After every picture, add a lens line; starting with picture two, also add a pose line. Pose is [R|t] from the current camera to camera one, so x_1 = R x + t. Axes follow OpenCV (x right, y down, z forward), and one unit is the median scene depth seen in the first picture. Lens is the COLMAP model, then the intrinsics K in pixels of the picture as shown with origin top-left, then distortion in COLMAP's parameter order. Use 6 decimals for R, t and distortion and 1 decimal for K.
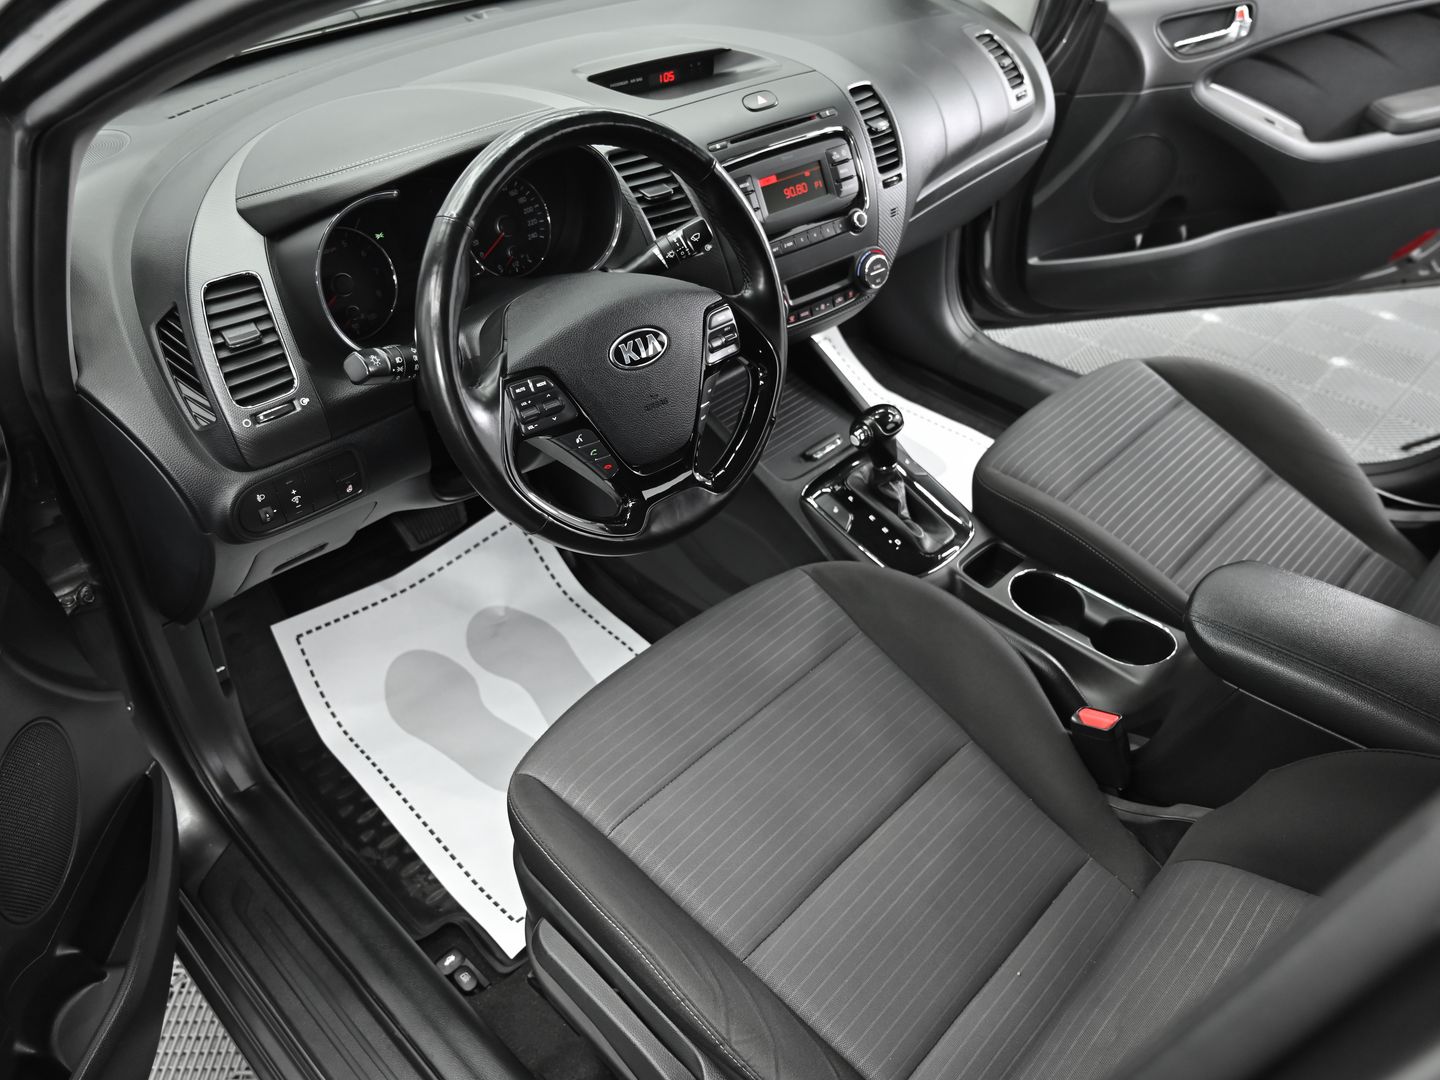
lens RADIAL K [[981.4, 0, 720.0], [0, 981.4, 540.0], [0, 0, 1]] dist [0.000919, -0.000007]
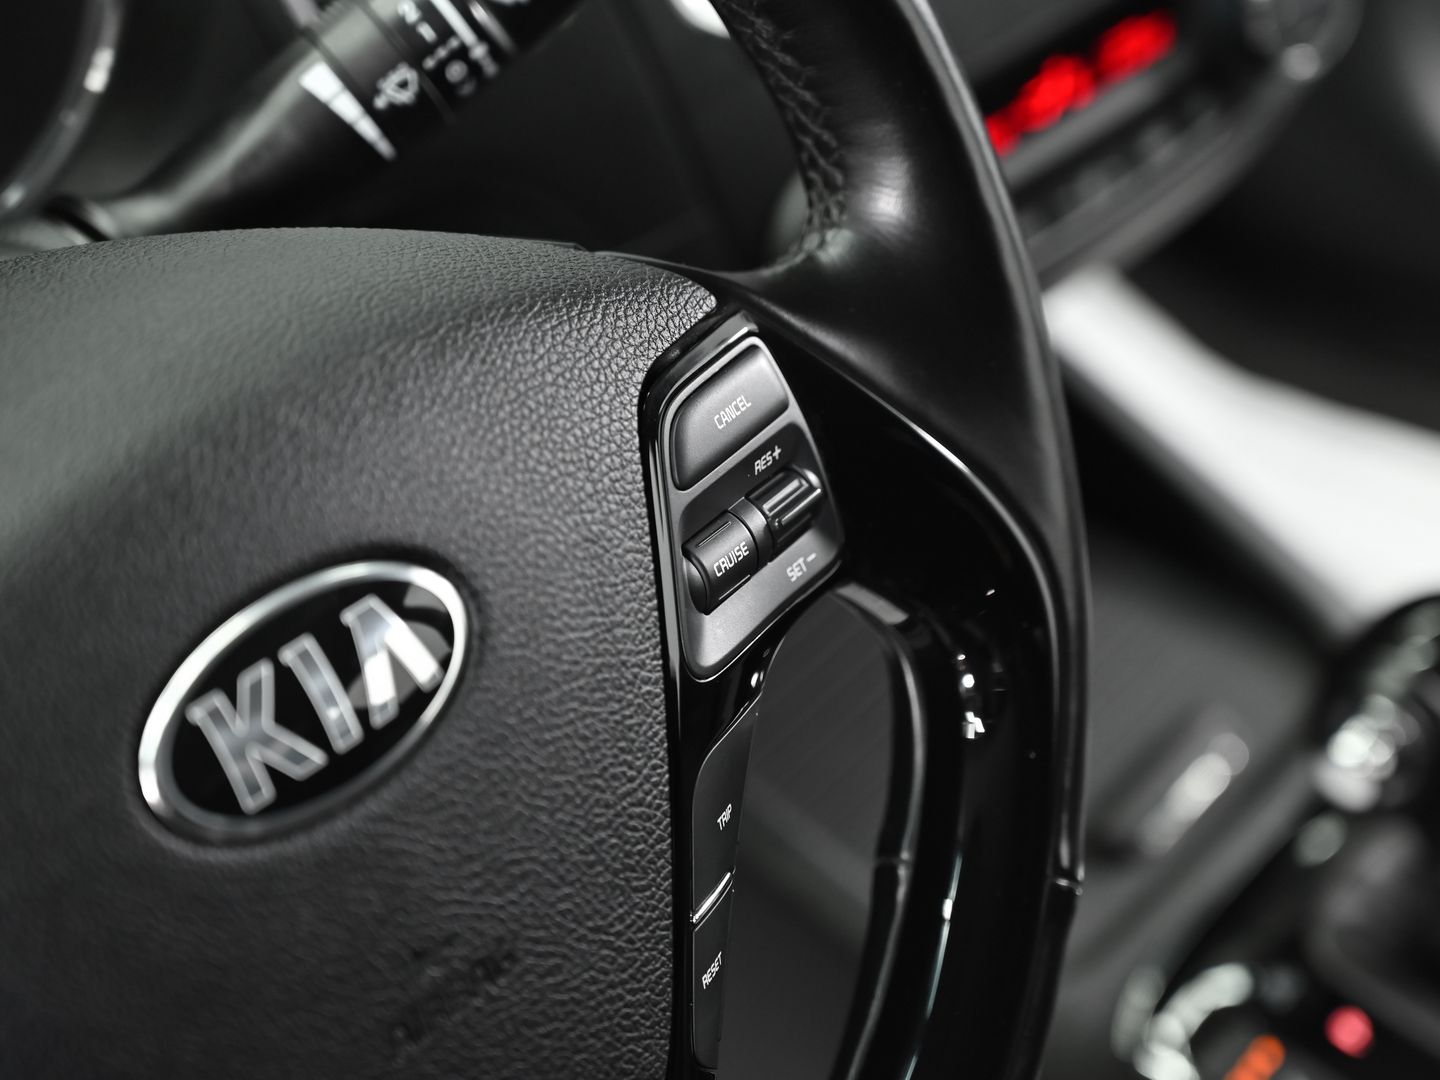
lens RADIAL K [[2975.2, 0, 720.0], [0, 2975.2, 540.0], [0, 0, 1]] dist [0.026234, 0.252570]
pose [[0.988621, -0.140607, 0.053468, -0.032036], [0.144103, 0.987196, -0.068397, -0.156405], [-0.043167, 0.075324, 0.996224, 0.425243]]
